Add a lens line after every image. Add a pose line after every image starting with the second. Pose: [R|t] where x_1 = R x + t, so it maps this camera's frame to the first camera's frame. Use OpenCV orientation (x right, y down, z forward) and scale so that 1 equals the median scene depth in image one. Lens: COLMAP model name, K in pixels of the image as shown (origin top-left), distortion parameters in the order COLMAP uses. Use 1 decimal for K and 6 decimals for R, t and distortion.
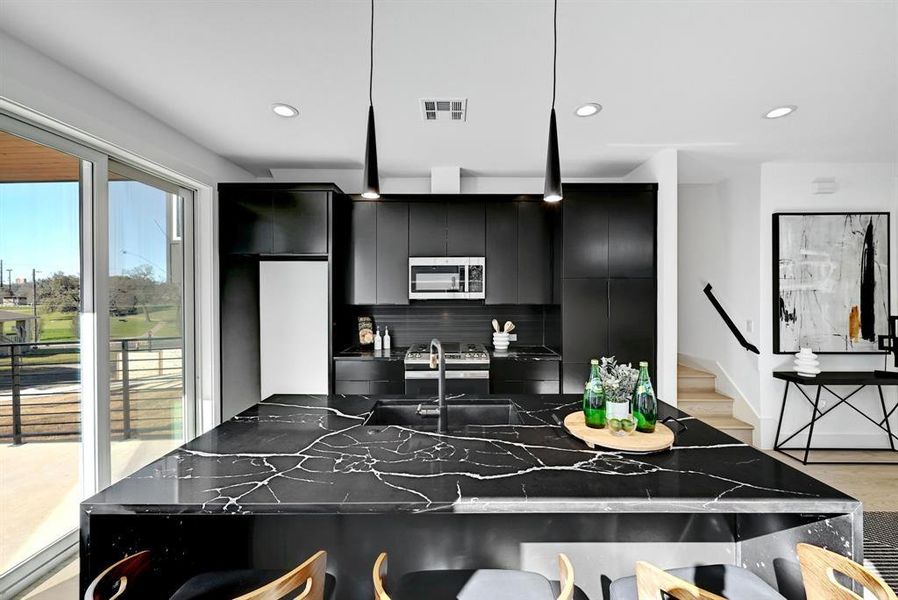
lens RADIAL K [[354.3, 0, 450.0], [0, 354.3, 292.6], [0, 0, 1]] dist [0.002898, 0.000549]
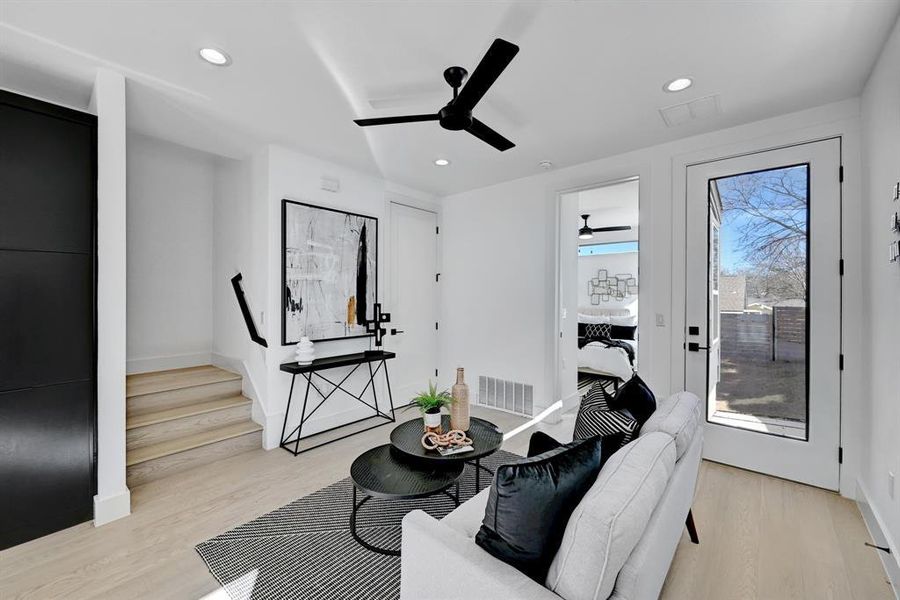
lens RADIAL K [[355.1, 0, 451.6], [0, 355.1, 290.9], [0, 0, 1]] dist [0.002898, 0.000549]
pose [[0.647431, 0.010459, 0.762052, 0.481603], [-0.004509, 0.999941, -0.009893, 0.032349], [-0.762110, 0.002969, 0.647440, 0.028755]]
